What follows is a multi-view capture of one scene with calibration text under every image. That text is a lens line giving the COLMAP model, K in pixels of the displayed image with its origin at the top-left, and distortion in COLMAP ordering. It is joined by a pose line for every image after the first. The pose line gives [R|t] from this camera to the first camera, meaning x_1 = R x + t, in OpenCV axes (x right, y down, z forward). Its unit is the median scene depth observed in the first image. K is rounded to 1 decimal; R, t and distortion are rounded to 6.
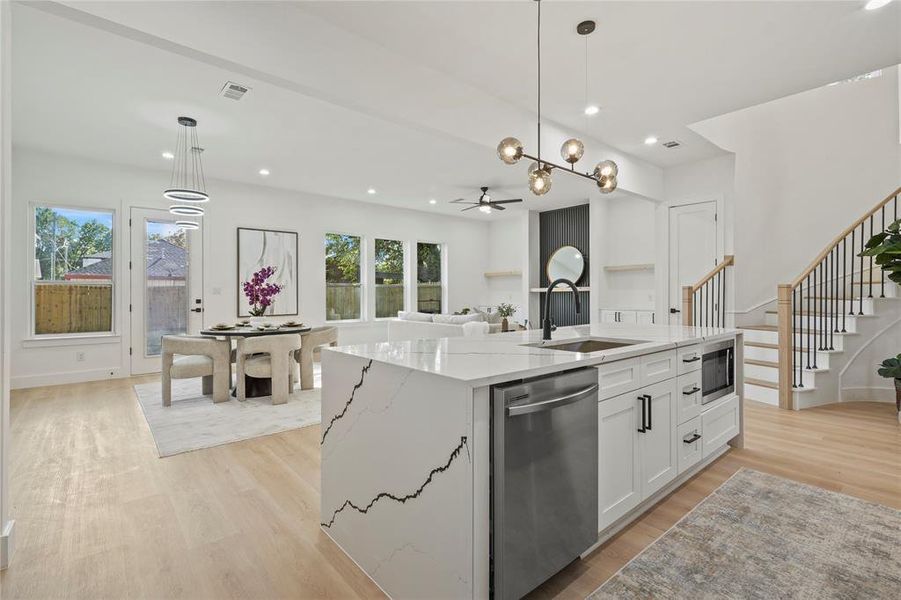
lens RADIAL K [[416.6, 0, 451.7], [0, 416.6, 293.0], [0, 0, 1]] dist [0.000771, 0.000179]
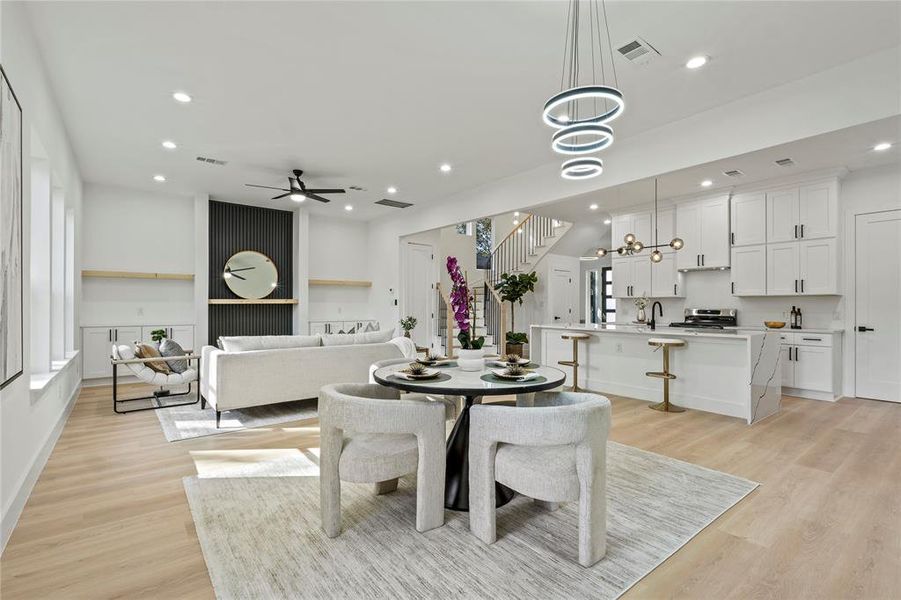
lens RADIAL K [[414.8, 0, 447.4], [0, 414.8, 301.8], [0, 0, 1]] dist [-0.000460, 0.000050]
pose [[0.043657, 0.012417, 0.998969, -1.203989], [-0.005390, 0.999911, -0.012193, 0.000957], [-0.999032, -0.004853, 0.043720, 1.204878]]
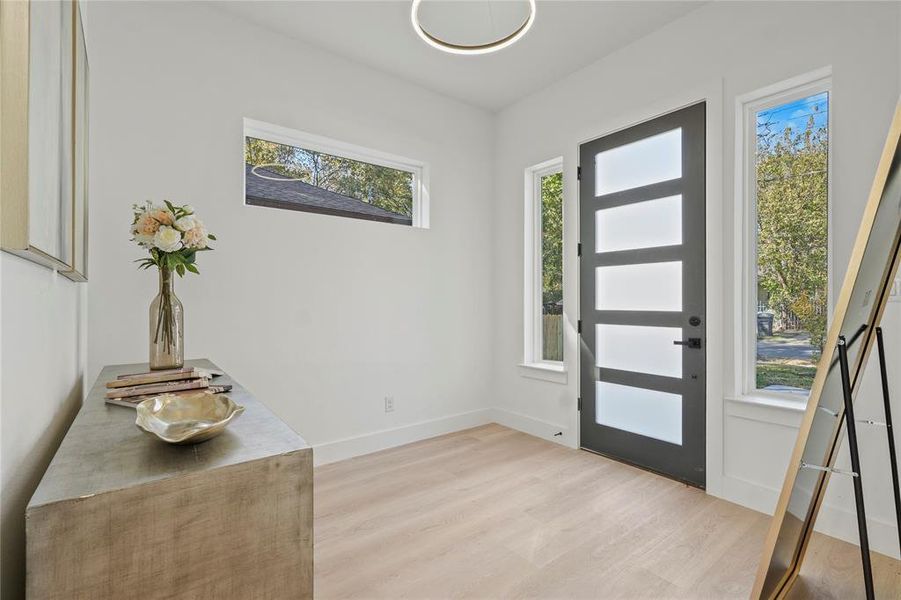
lens RADIAL K [[414.8, 0, 447.4], [0, 414.8, 301.8], [0, 0, 1]] dist [-0.000460, 0.000050]
pose [[0.055918, 0.002286, 0.998433, 1.202600], [-0.002476, 0.999995, -0.002151, 0.000491], [-0.998432, -0.002352, 0.055923, 0.371646]]
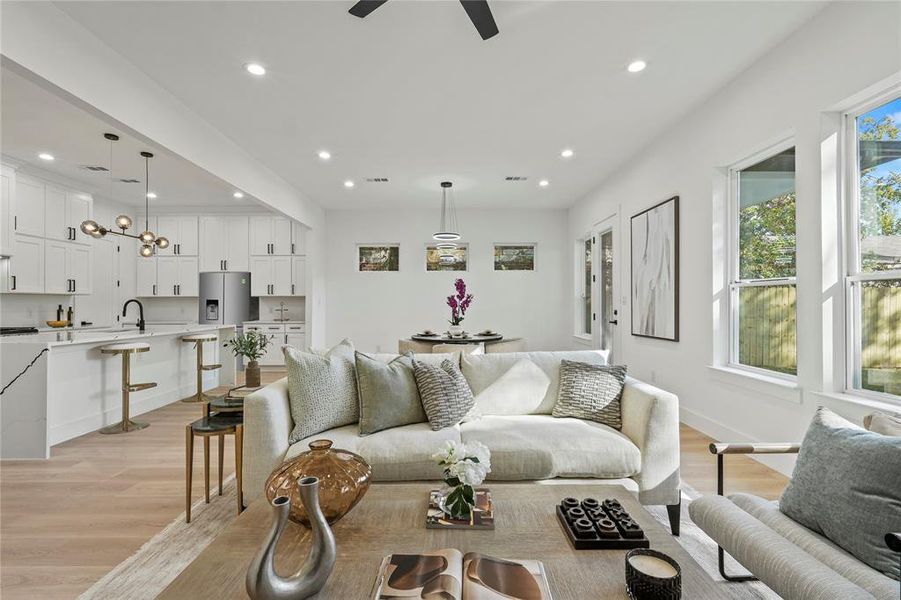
lens RADIAL K [[409.9, 0, 450.5], [0, 409.9, 300.0], [0, 0, 1]] dist [-0.003198, -0.000428]
pose [[-0.645747, -0.002914, -0.763546, 0.462880], [0.007007, 0.999928, -0.009742, -0.001346], [0.763519, -0.011641, -0.645680, 2.036009]]
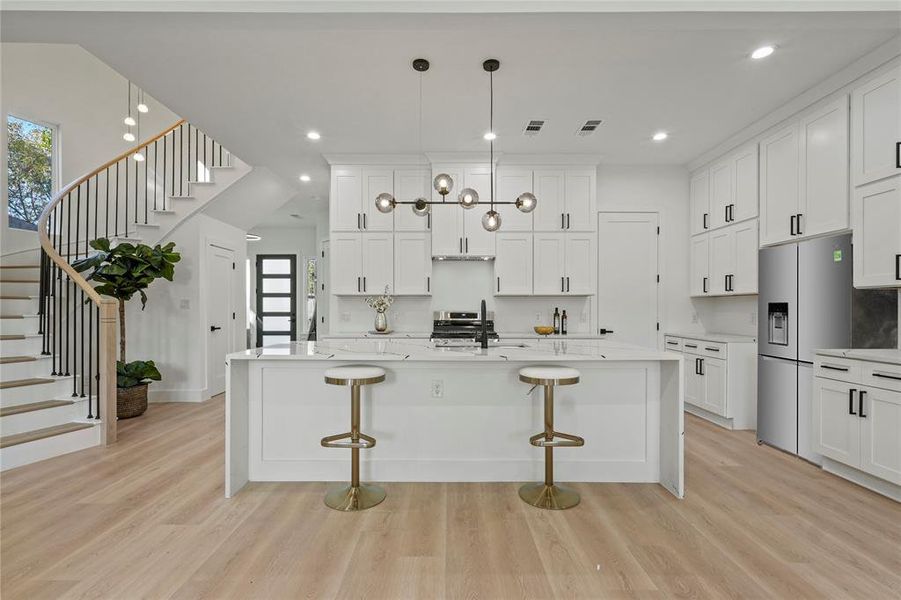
lens RADIAL K [[417.5, 0, 447.7], [0, 417.5, 308.9], [0, 0, 1]] dist [0.002004, 0.000374]
pose [[-0.757046, -0.000279, 0.653361, -0.302181], [-0.001669, 0.999997, -0.001506, -0.002171], [-0.653359, -0.002230, -0.757045, 1.223092]]
